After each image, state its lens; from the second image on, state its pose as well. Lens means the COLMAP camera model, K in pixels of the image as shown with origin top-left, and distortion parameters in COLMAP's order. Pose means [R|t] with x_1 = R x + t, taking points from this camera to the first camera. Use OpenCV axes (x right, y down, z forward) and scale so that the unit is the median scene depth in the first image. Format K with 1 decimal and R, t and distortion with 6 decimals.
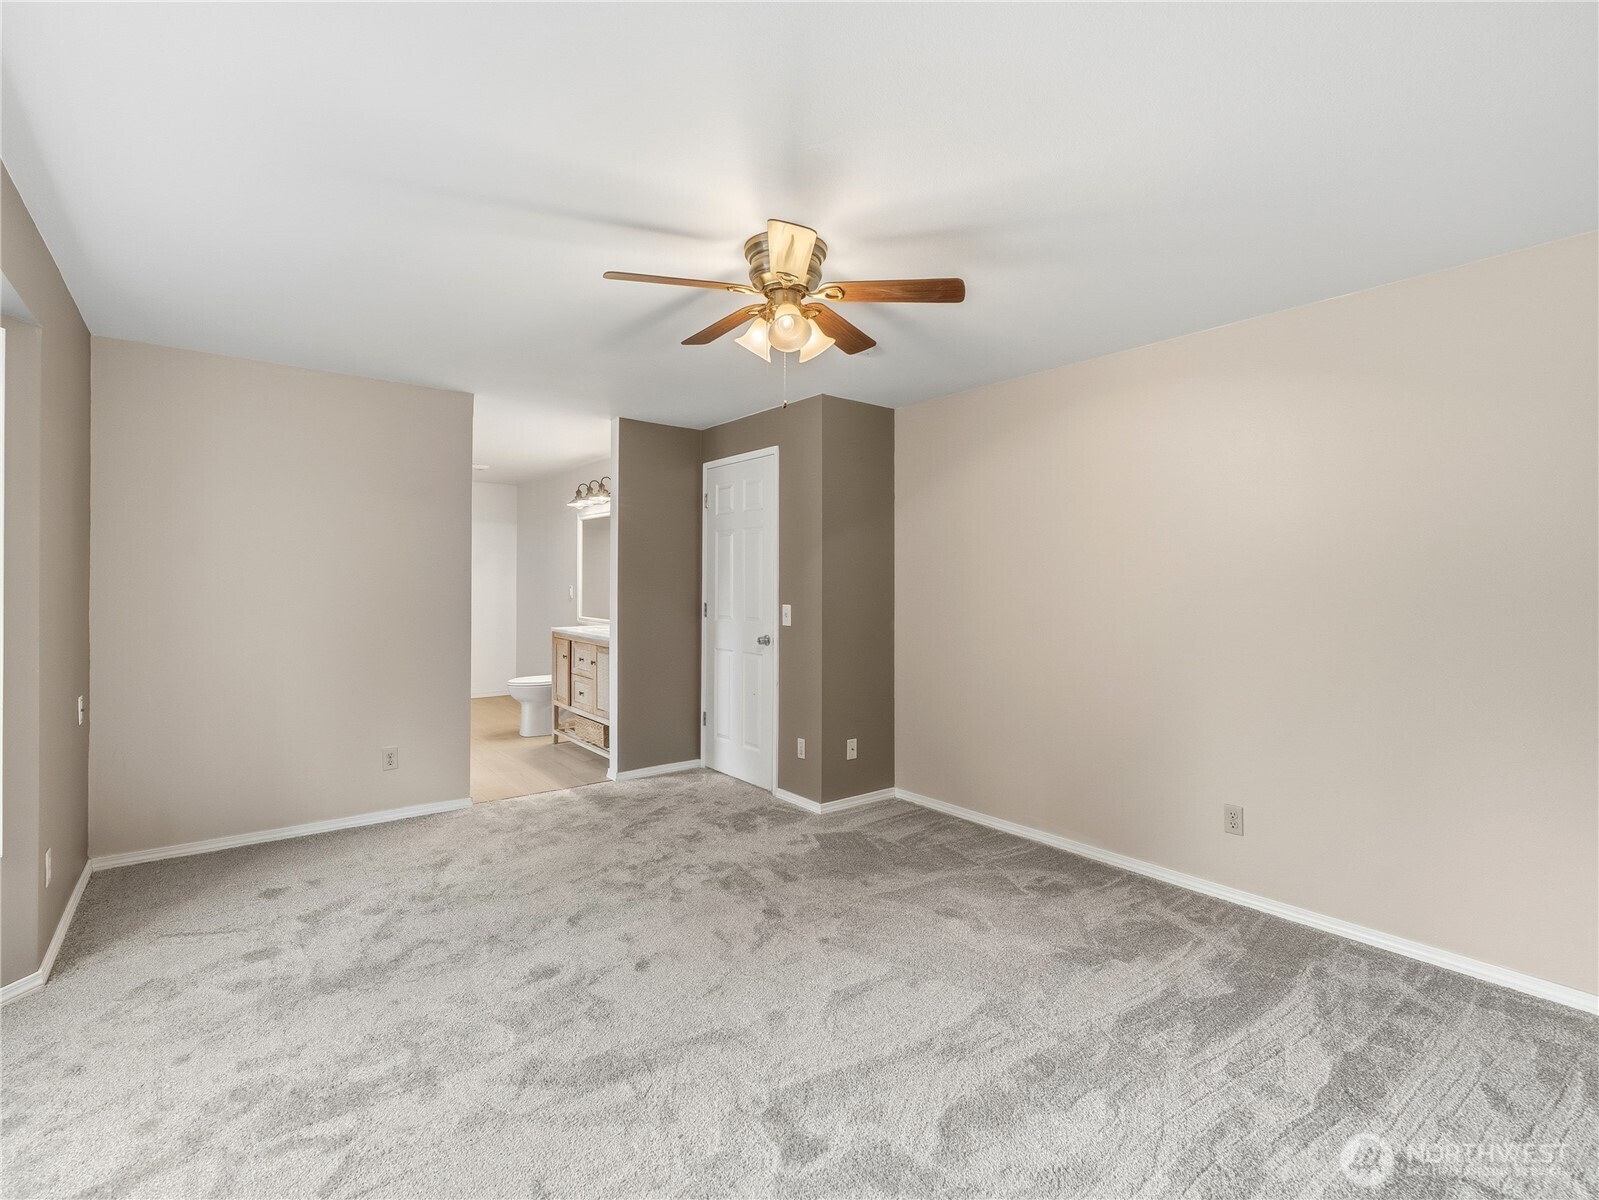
lens RADIAL K [[726.9, 0, 797.0], [0, 726.9, 595.3], [0, 0, 1]] dist [0.005002, -0.004182]
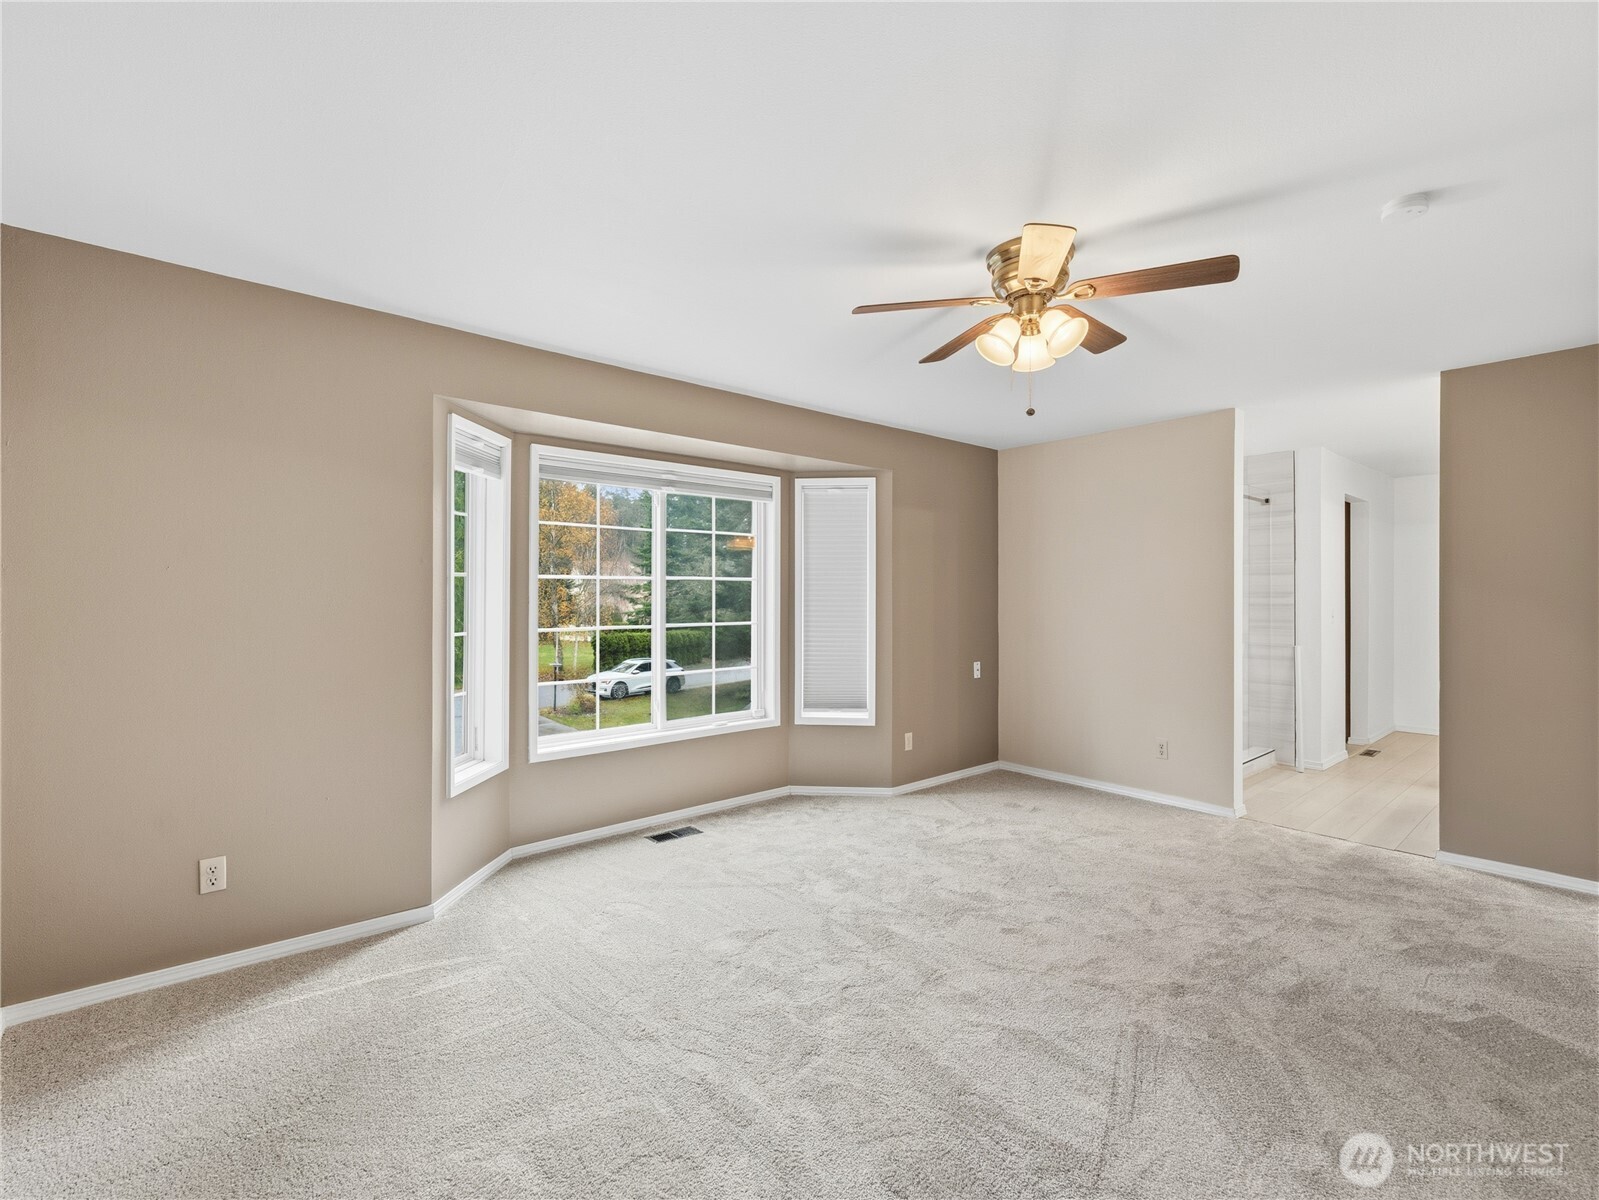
lens RADIAL K [[726.9, 0, 797.1], [0, 726.9, 601.7], [0, 0, 1]] dist [0.005002, -0.004182]
pose [[0.036592, 0.003406, -0.999324, 0.633871], [-0.013404, 0.999906, 0.002917, -0.003393], [0.999240, 0.013289, 0.036634, 0.427786]]
